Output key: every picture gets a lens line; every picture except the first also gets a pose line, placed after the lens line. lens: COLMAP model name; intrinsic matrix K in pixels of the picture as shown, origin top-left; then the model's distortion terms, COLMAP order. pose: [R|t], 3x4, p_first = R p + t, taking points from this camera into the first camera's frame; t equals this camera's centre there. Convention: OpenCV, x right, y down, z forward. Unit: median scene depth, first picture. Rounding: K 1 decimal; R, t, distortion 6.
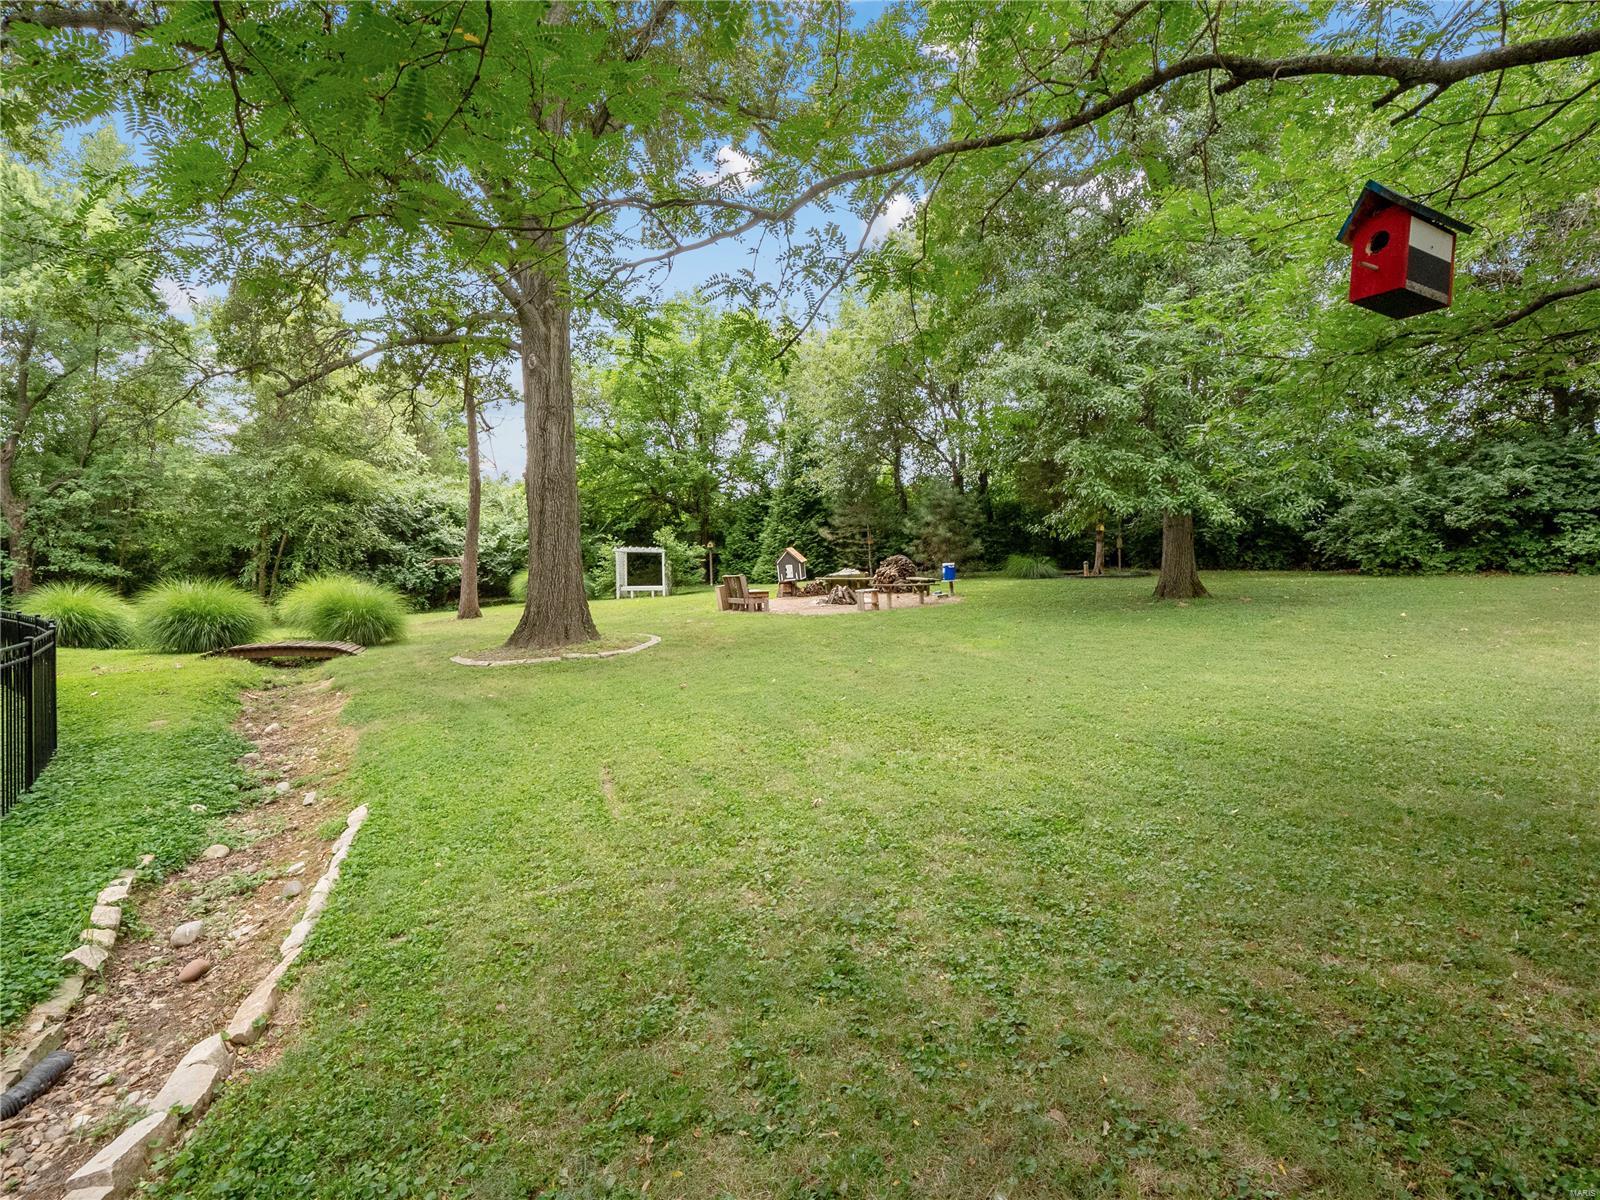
lens RADIAL K [[776.8, 0, 800.6], [0, 776.8, 591.0], [0, 0, 1]] dist [-0.018252, -0.000242]
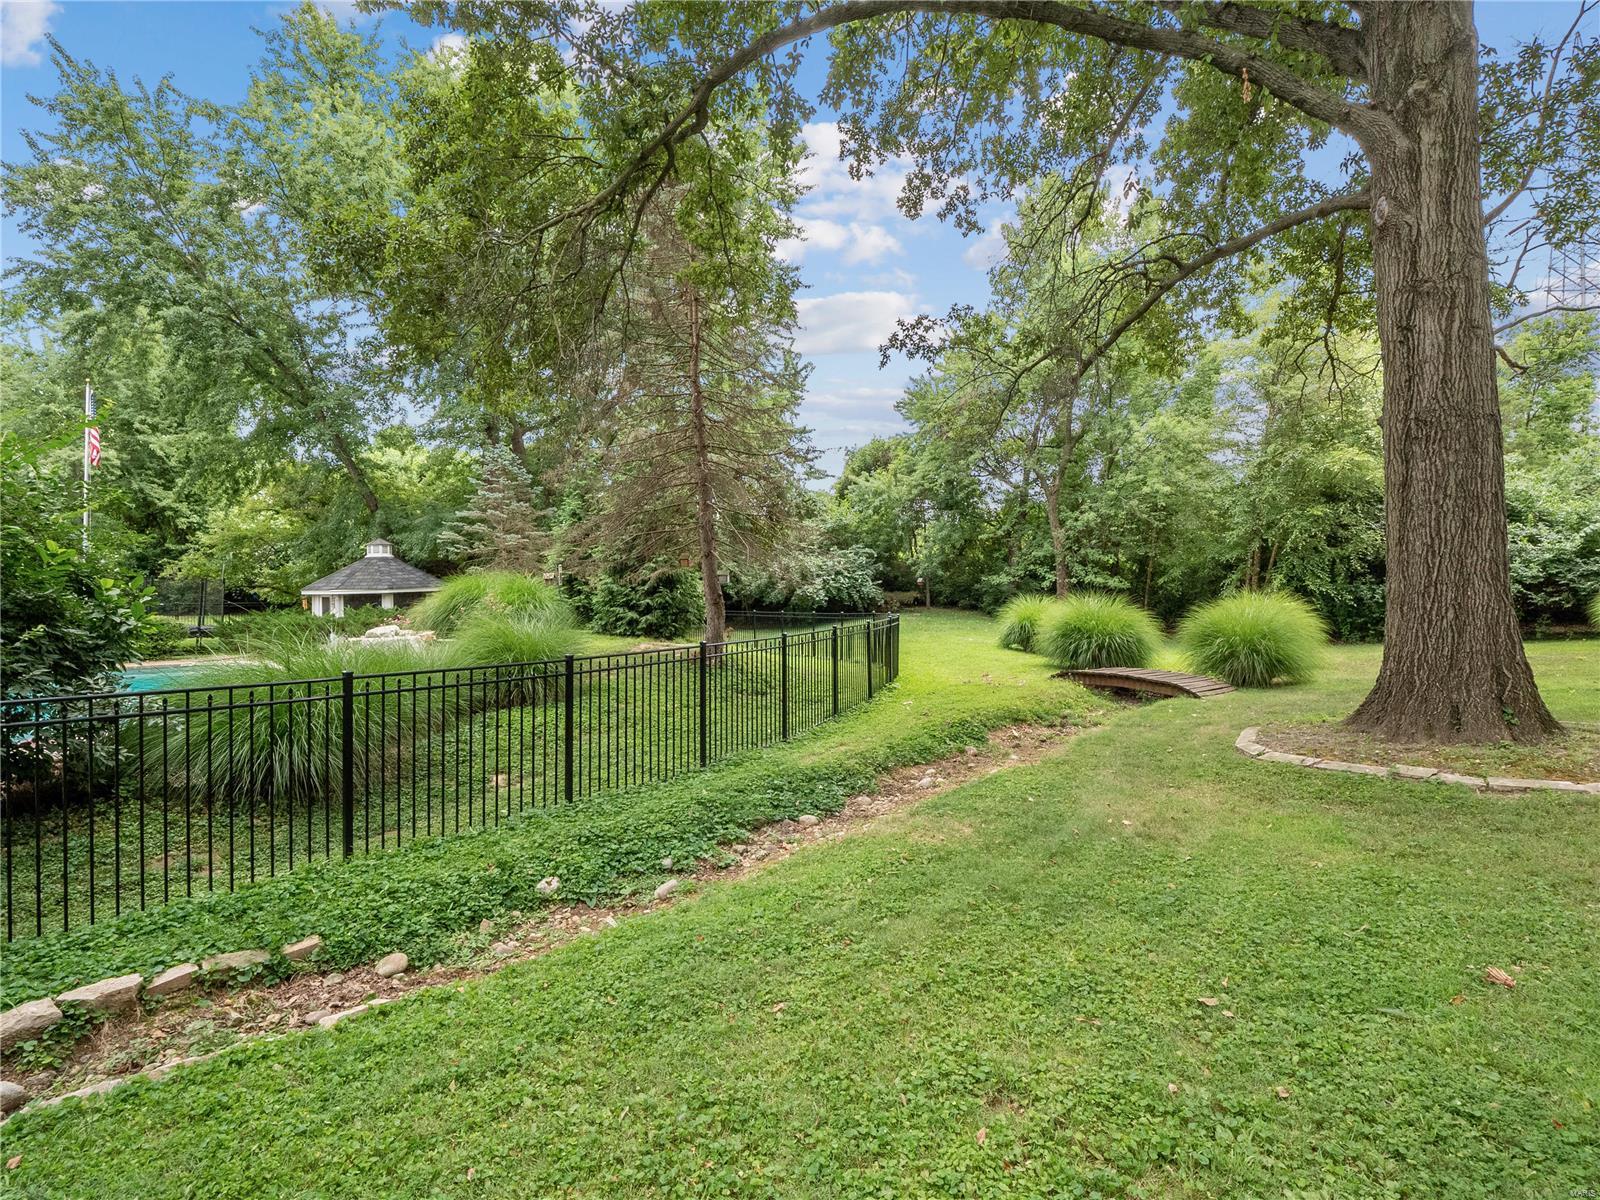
lens RADIAL K [[776.8, 0, 789.8], [0, 776.8, 582.5], [0, 0, 1]] dist [-0.018252, -0.000242]
pose [[0.302373, 0.002468, -0.953187, 0.030460], [-0.025186, 0.999668, -0.005401, -0.015253], [0.952857, 0.025640, 0.302335, 0.320063]]
